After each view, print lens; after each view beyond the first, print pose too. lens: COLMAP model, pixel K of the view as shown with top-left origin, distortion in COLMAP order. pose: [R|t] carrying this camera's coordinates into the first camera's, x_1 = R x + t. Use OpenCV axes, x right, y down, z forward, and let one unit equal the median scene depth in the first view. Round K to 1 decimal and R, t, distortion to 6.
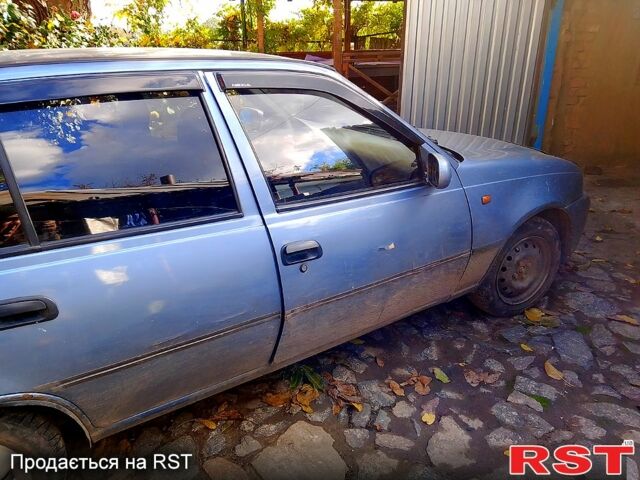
lens RADIAL K [[453.7, 0, 320.0], [0, 453.7, 240.0], [0, 0, 1]] dist [0.003487, 0.000489]
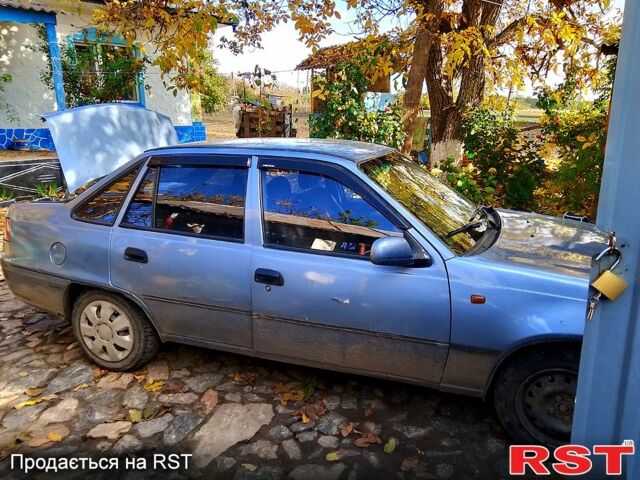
lens RADIAL K [[490.7, 0, 320.0], [0, 490.7, 240.0], [0, 0, 1]] dist [0.054169, -0.080729]
pose [[0.619191, 0.226042, -0.752002, 1.017837], [-0.303068, 0.952262, 0.036695, -0.162138], [0.724398, 0.205187, 0.658138, 0.041232]]
